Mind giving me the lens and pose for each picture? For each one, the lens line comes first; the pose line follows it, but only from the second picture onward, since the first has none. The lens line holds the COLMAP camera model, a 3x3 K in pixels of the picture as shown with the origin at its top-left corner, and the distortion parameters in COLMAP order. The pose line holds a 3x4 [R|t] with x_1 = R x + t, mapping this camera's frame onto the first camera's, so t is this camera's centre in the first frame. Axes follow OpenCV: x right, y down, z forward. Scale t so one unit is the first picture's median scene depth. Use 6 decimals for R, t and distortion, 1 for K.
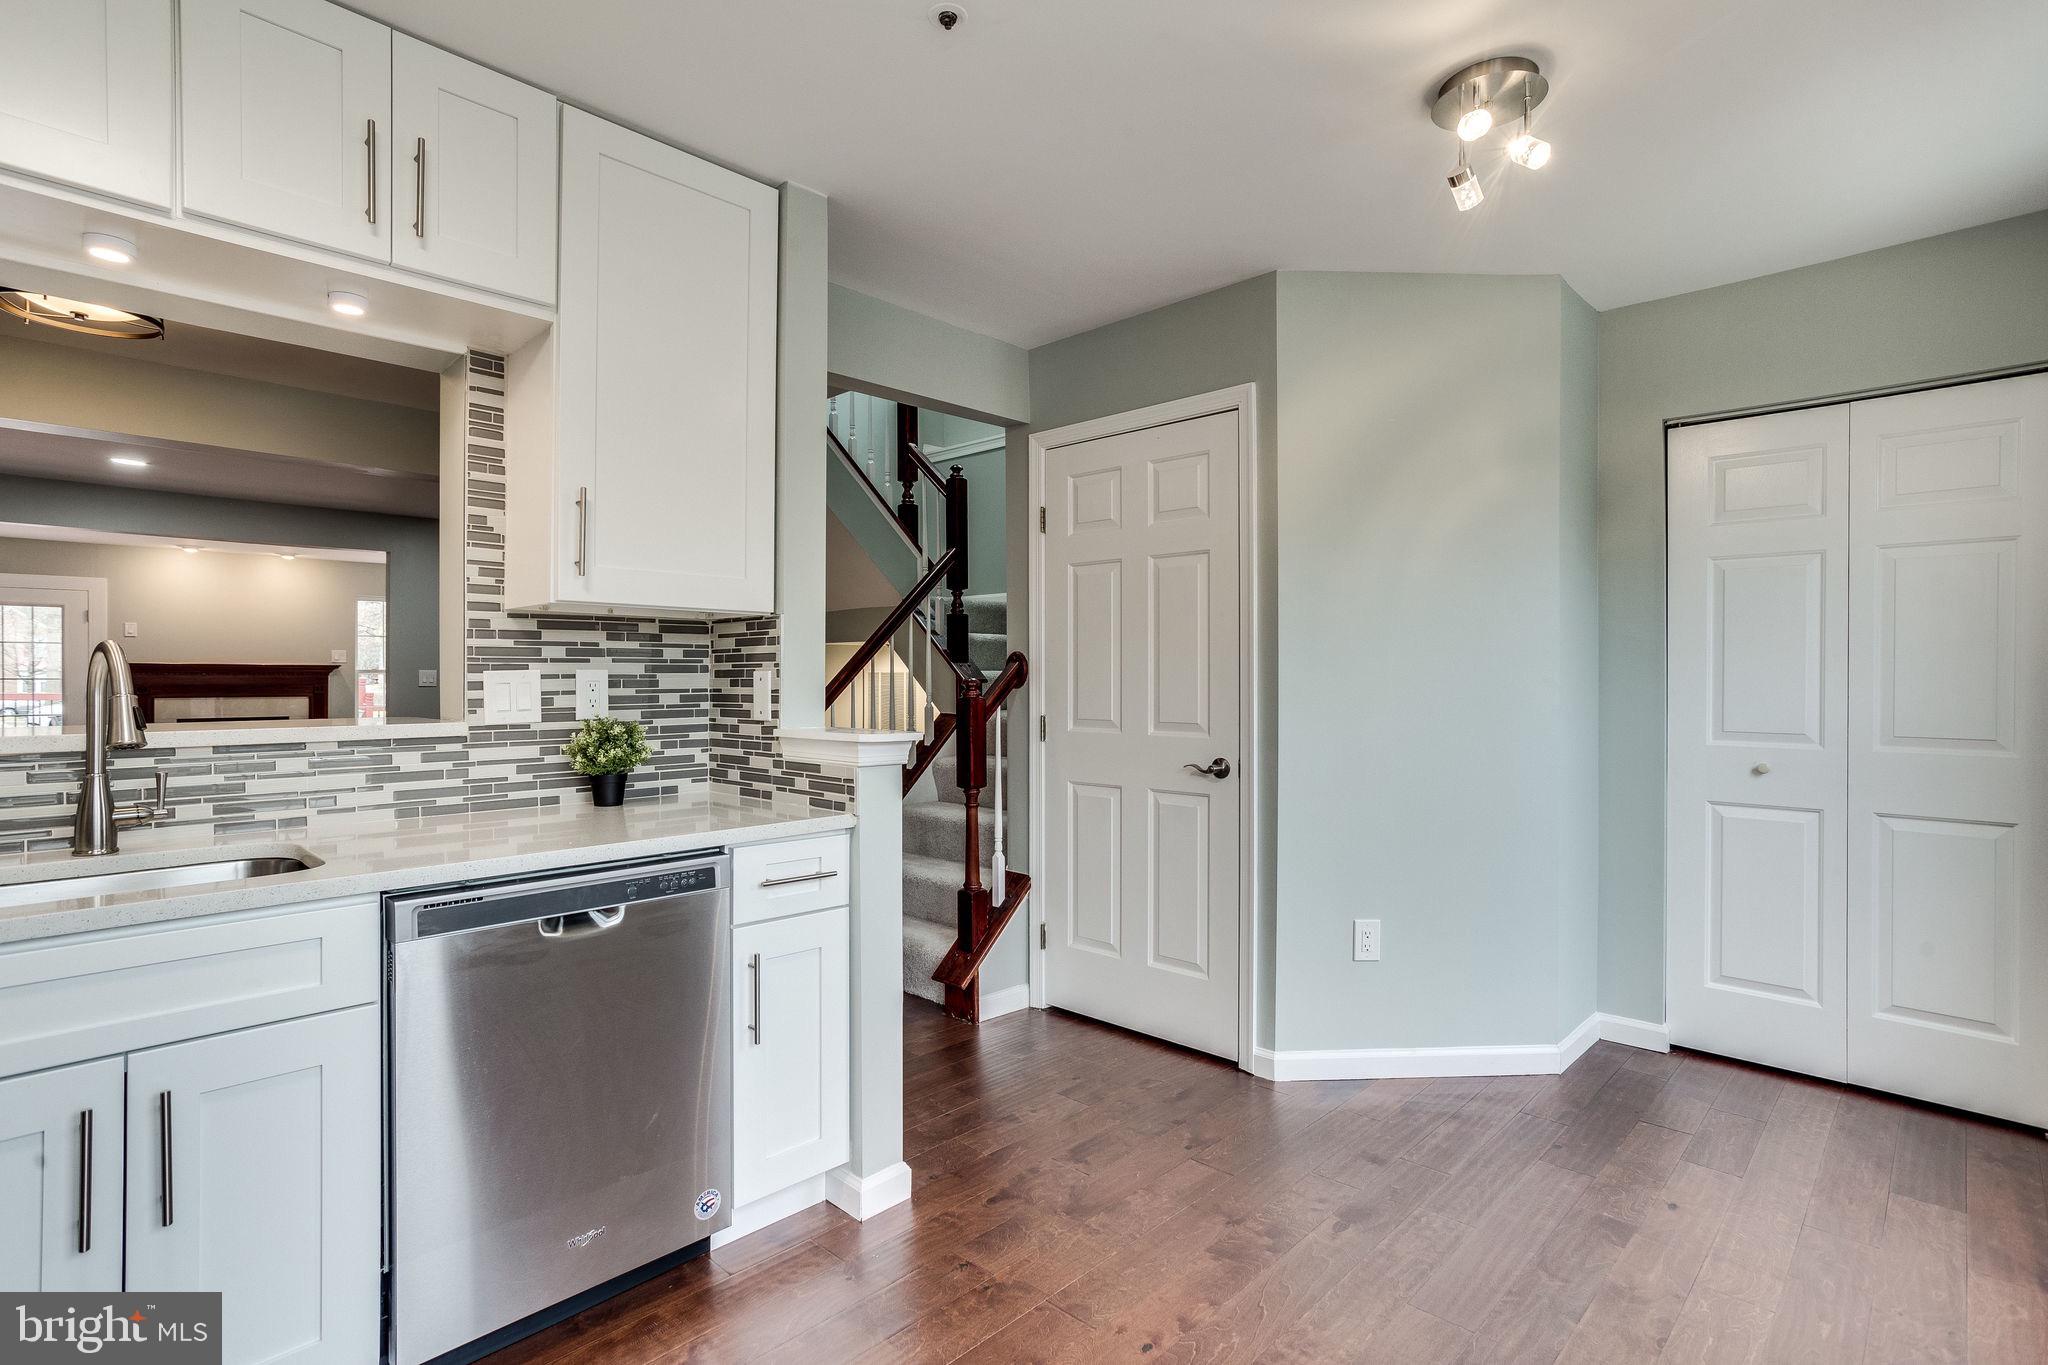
lens RADIAL K [[1009.8, 0, 1021.4], [0, 1009.8, 690.8], [0, 0, 1]] dist [-0.019426, 0.016796]
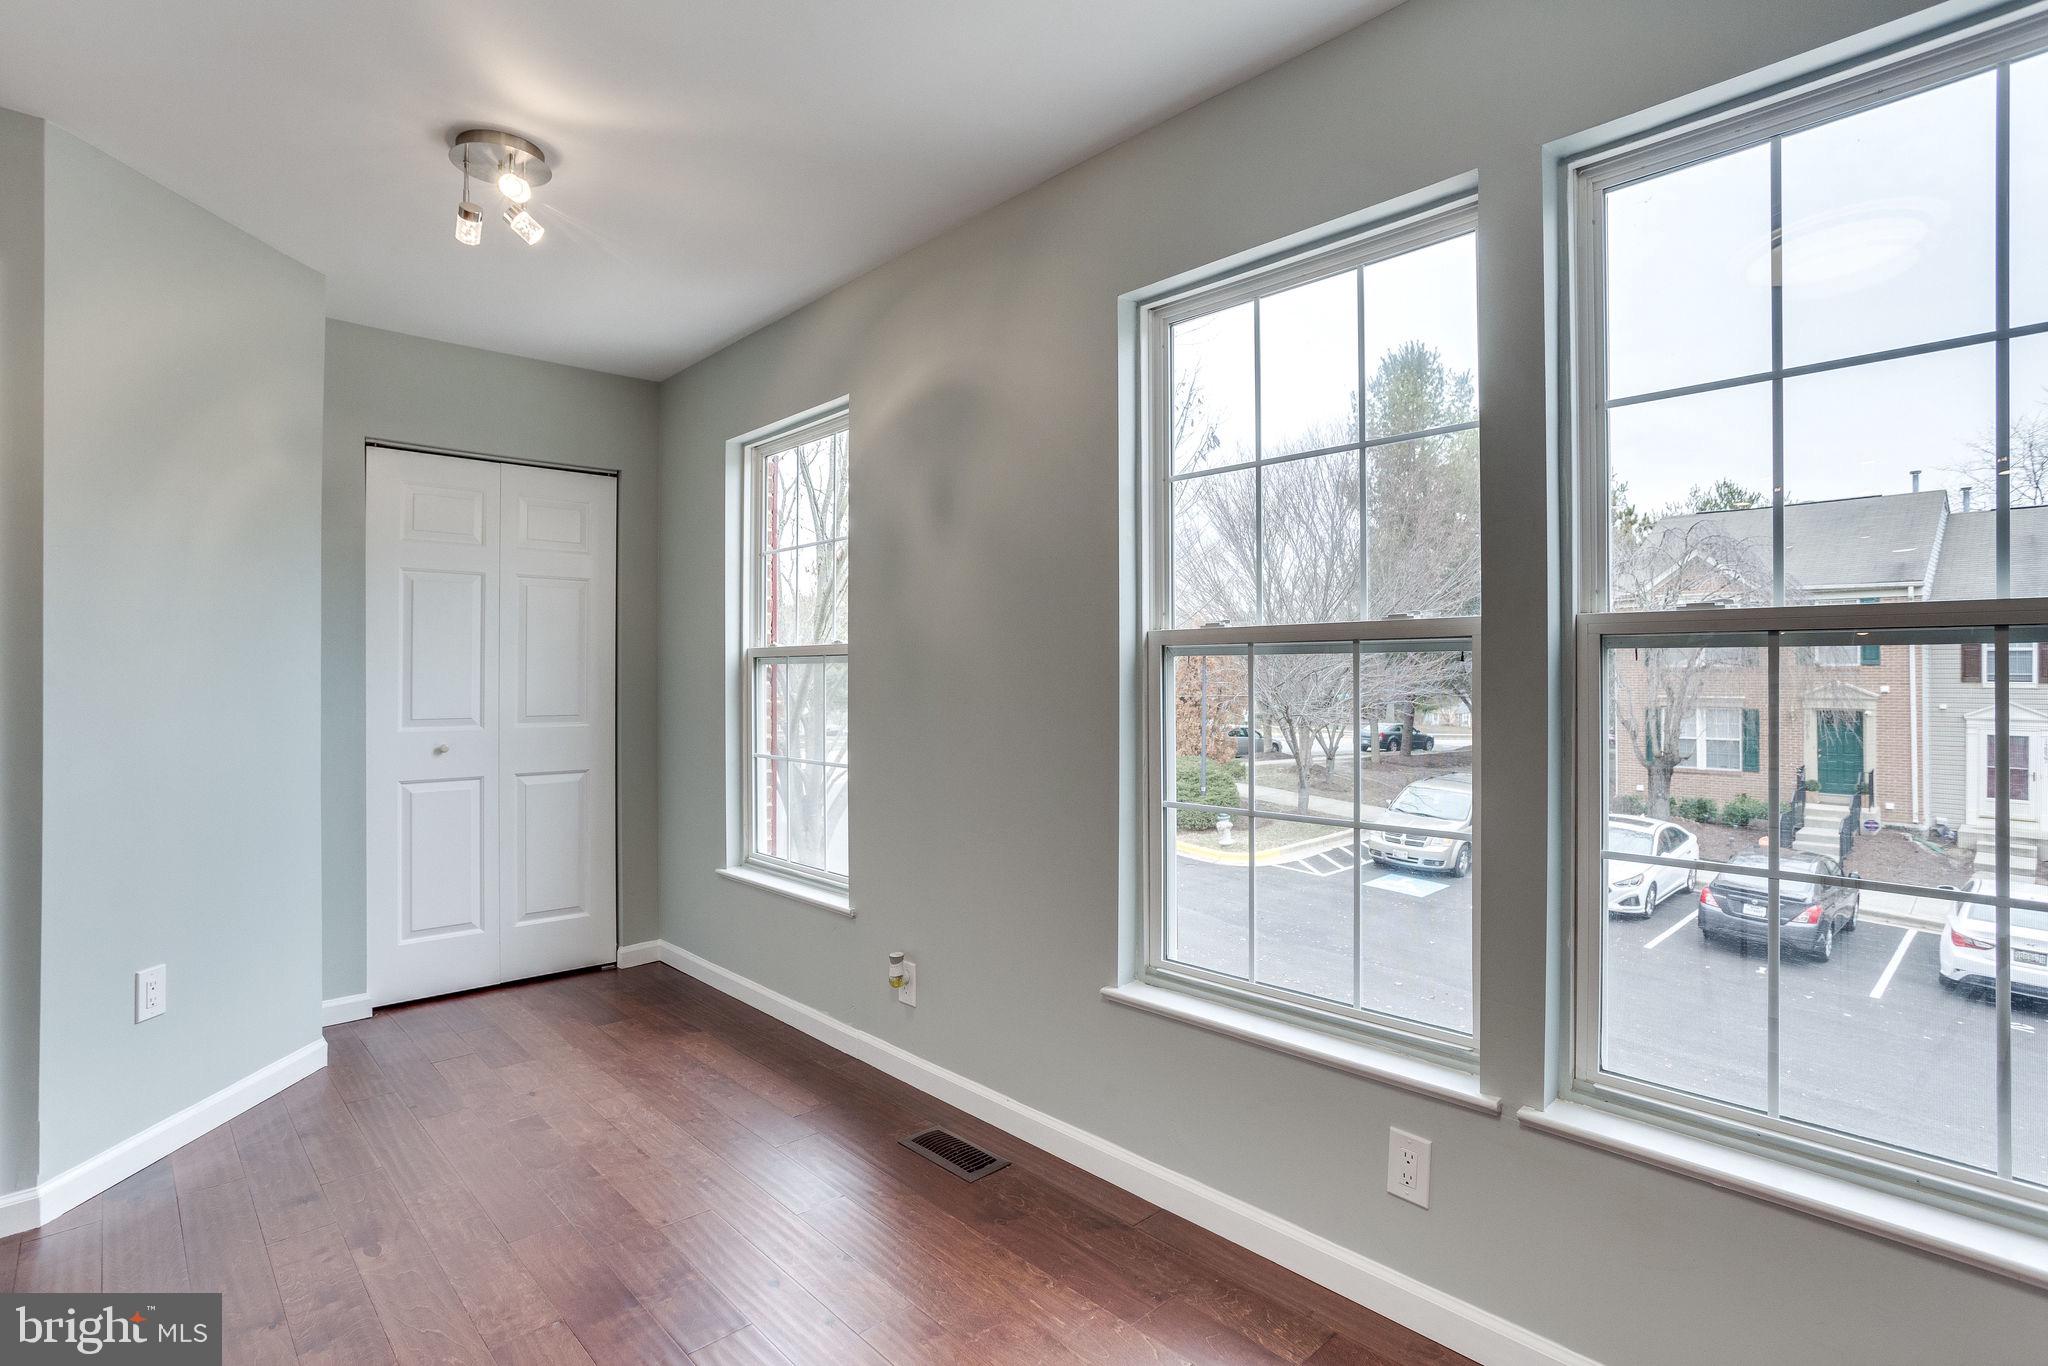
lens RADIAL K [[1032.5, 0, 1024.0], [0, 1032.5, 683.0], [0, 0, 1]] dist [0.002289, 0.000116]
pose [[0.031851, -0.009040, 0.999452, -0.482866], [0.016123, 0.999834, 0.008530, -0.000352], [-0.999363, 0.015842, 0.031992, 0.264102]]
